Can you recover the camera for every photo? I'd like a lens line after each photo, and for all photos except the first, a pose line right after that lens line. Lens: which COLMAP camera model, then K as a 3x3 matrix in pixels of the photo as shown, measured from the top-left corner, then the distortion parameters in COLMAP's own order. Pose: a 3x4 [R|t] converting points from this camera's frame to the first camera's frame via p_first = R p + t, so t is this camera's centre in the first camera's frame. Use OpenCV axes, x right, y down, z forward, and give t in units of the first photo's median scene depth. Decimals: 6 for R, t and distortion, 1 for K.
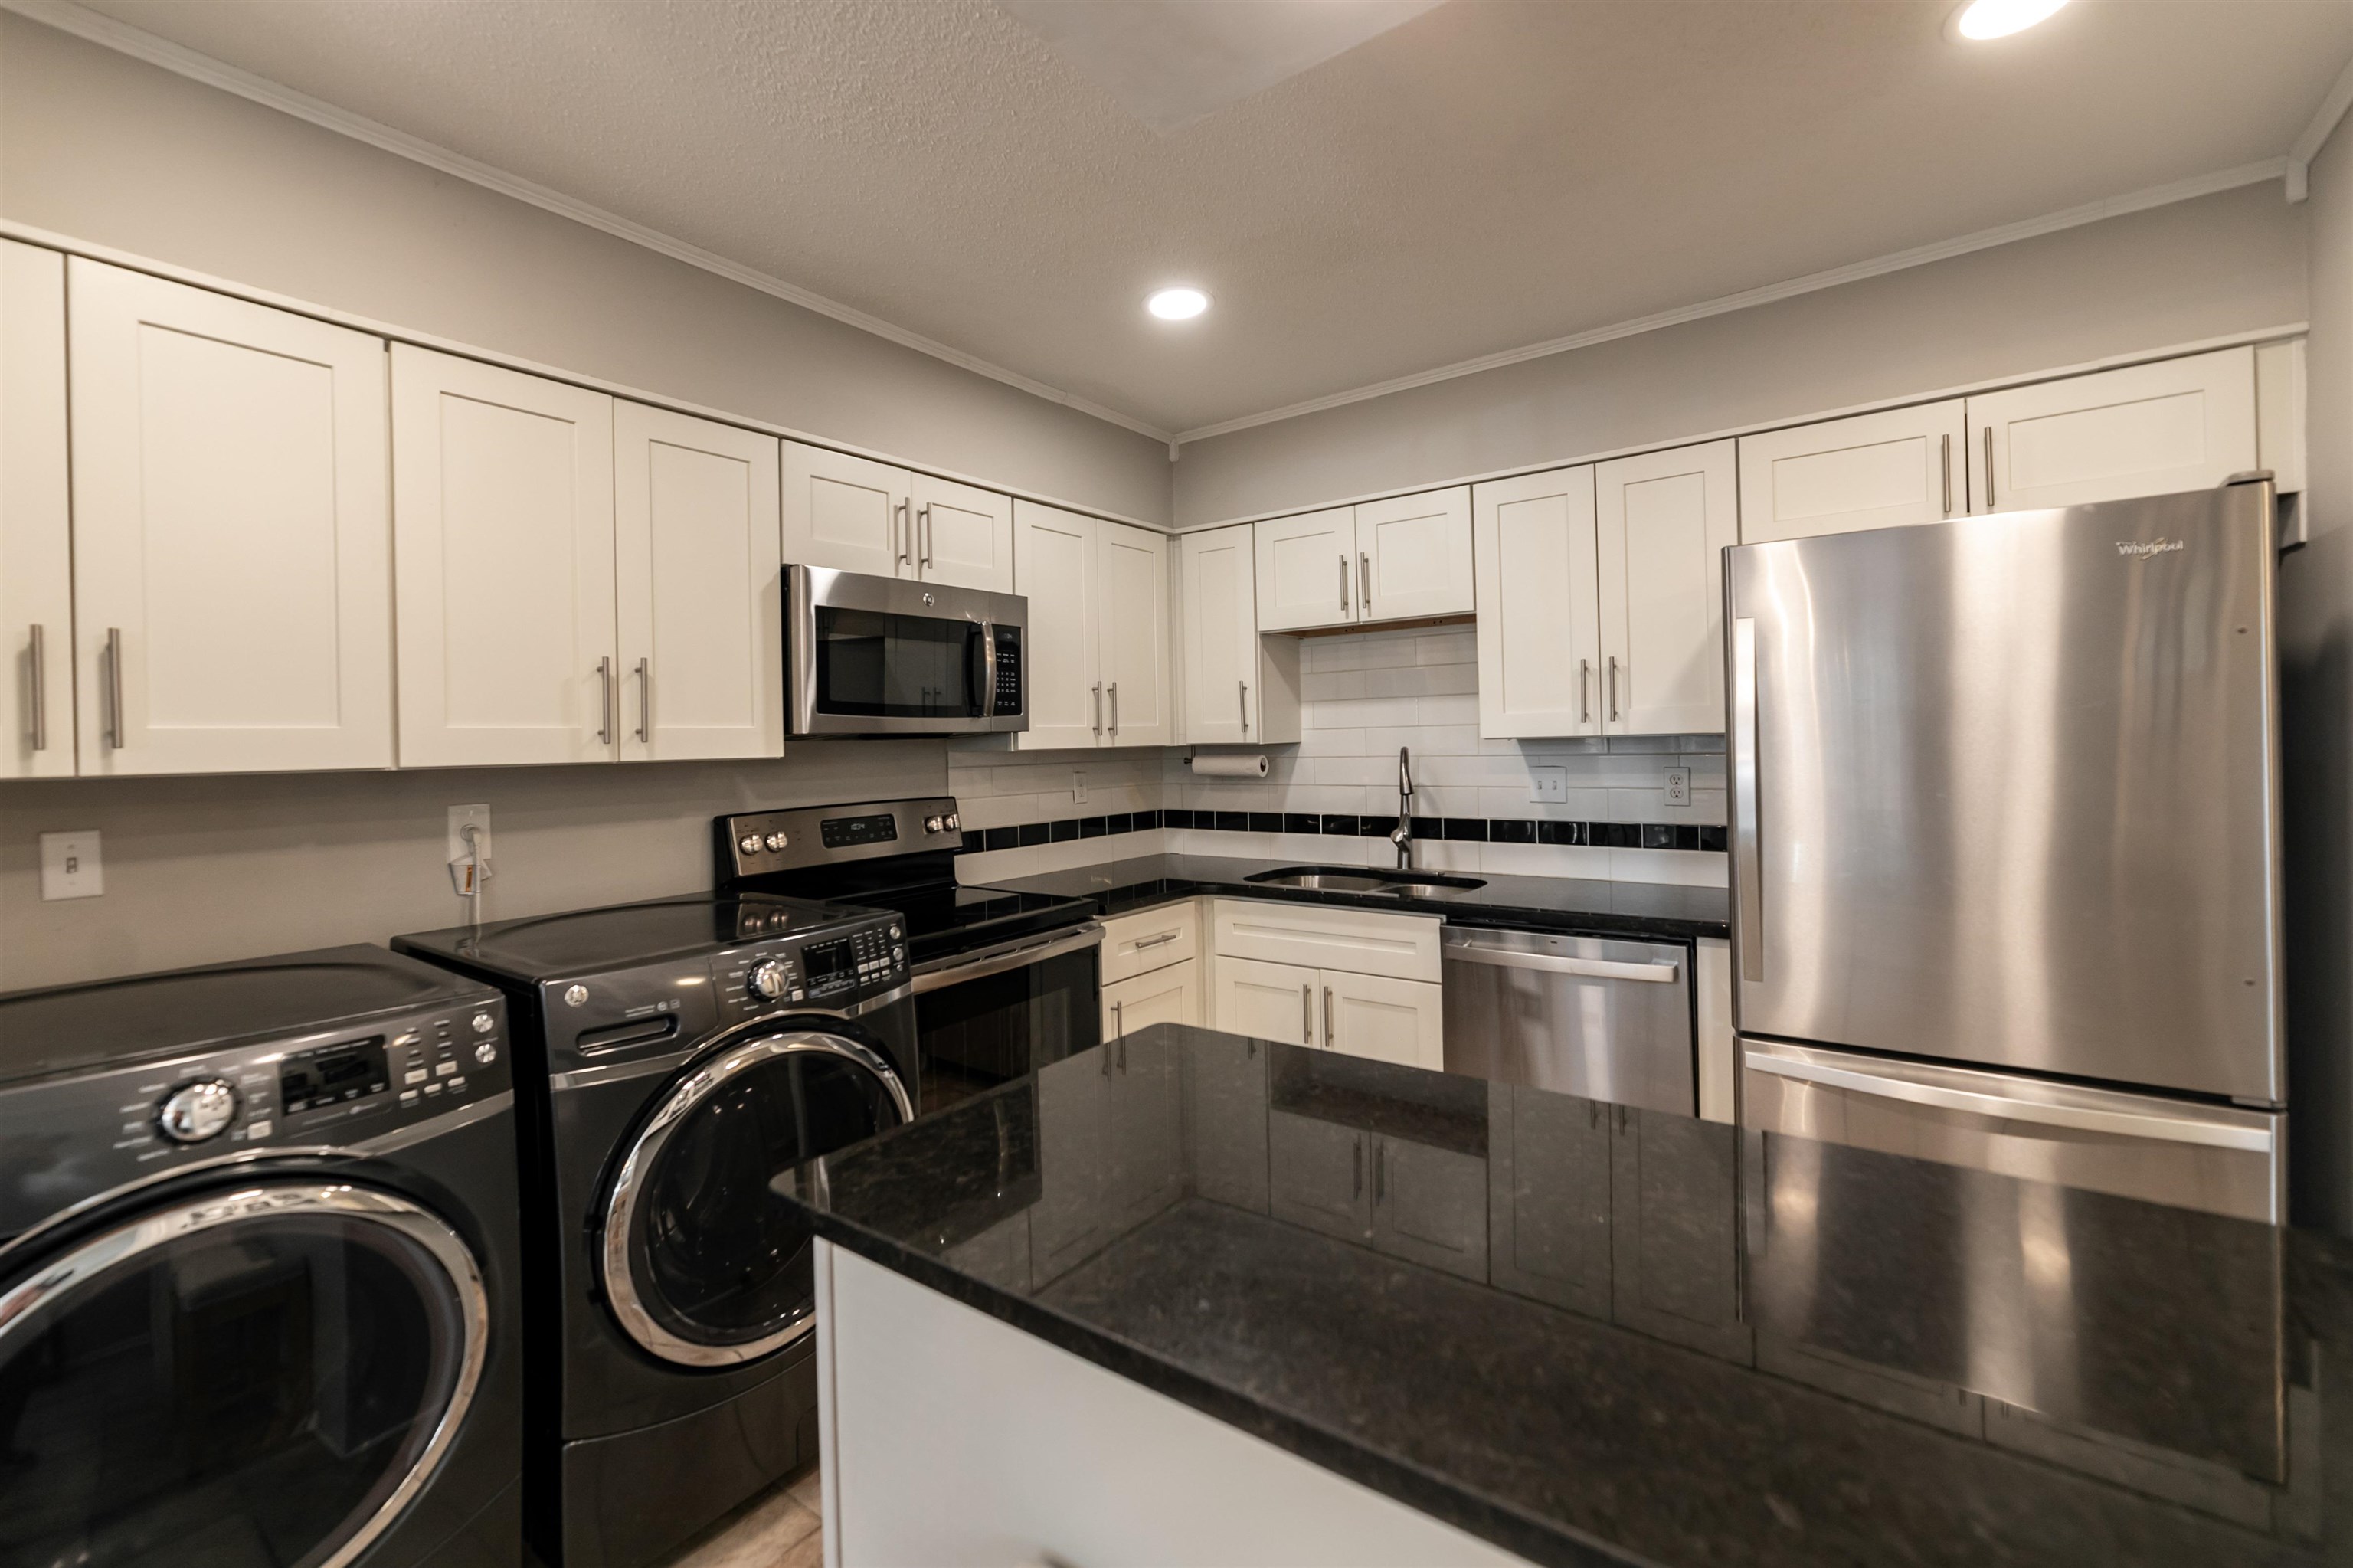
lens RADIAL K [[995.7, 0, 1173.4], [0, 995.7, 748.0], [0, 0, 1]] dist [-0.001513, -0.000302]
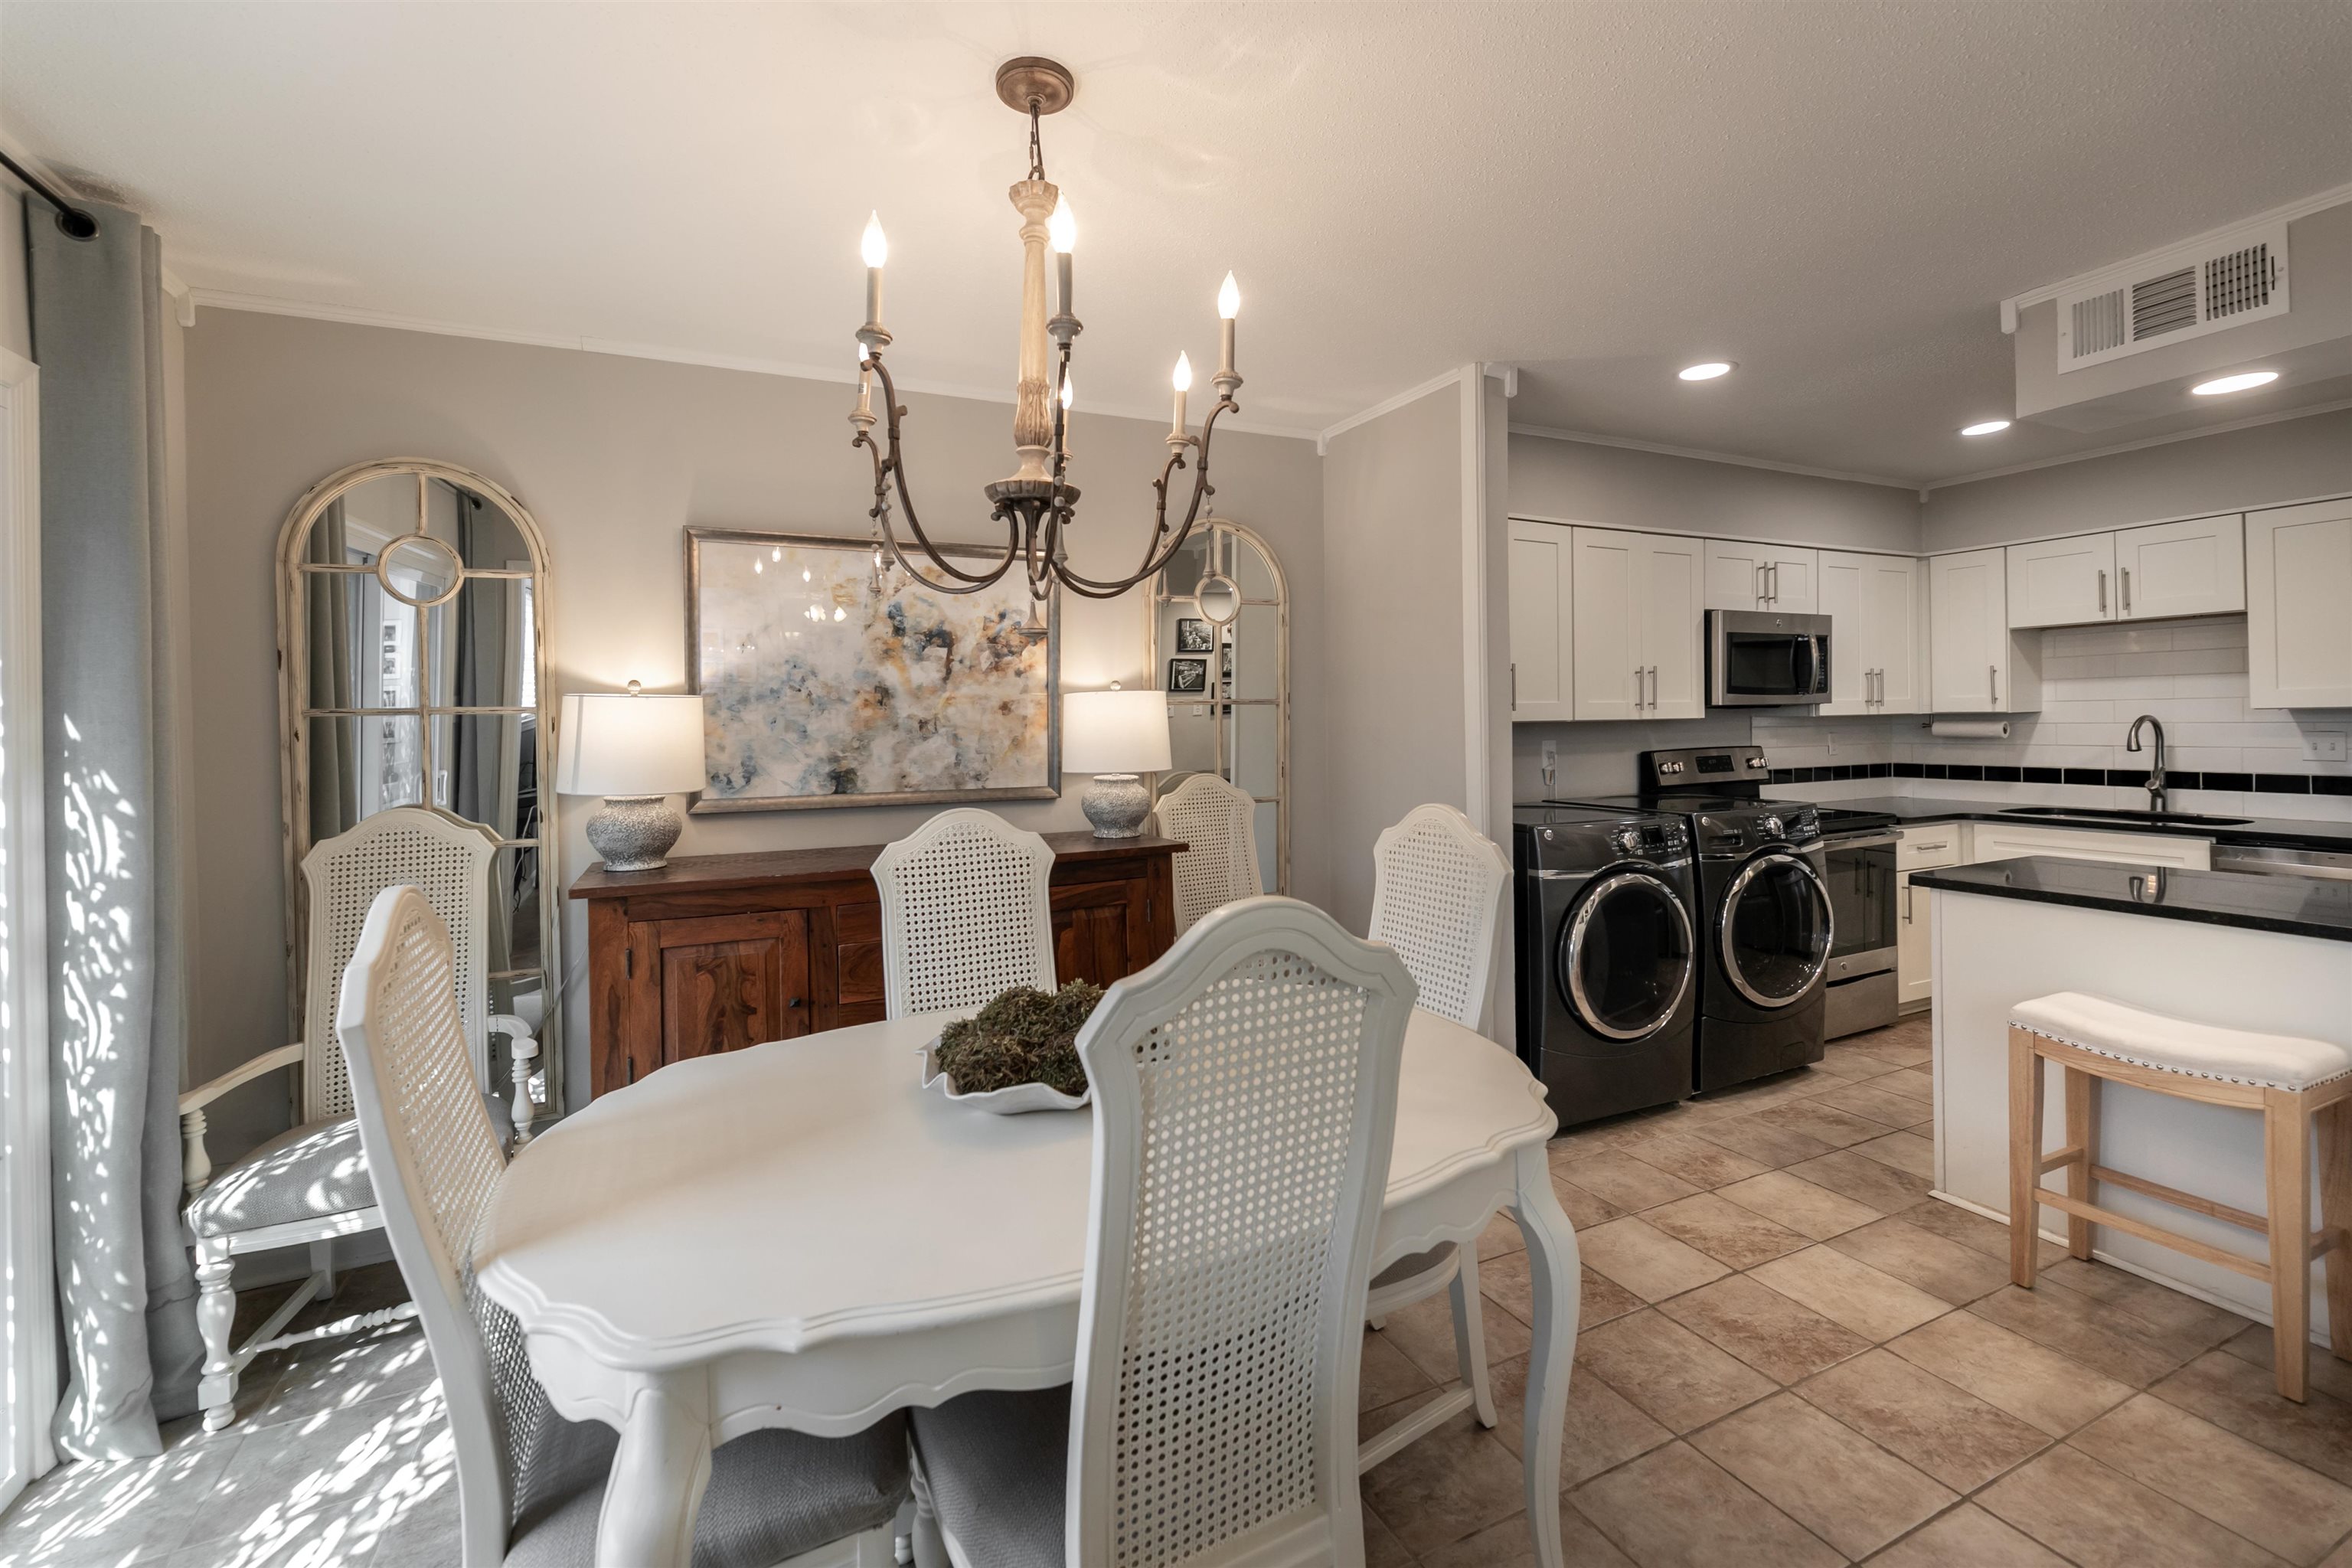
lens RADIAL K [[955.5, 0, 1167.5], [0, 955.5, 732.4], [0, 0, 1]] dist [-0.000589, -0.000298]
pose [[0.876591, 0.012781, -0.481067, -0.308291], [-0.007610, 0.999890, 0.012698, 0.015588], [0.481177, -0.007470, 0.876592, -0.715257]]
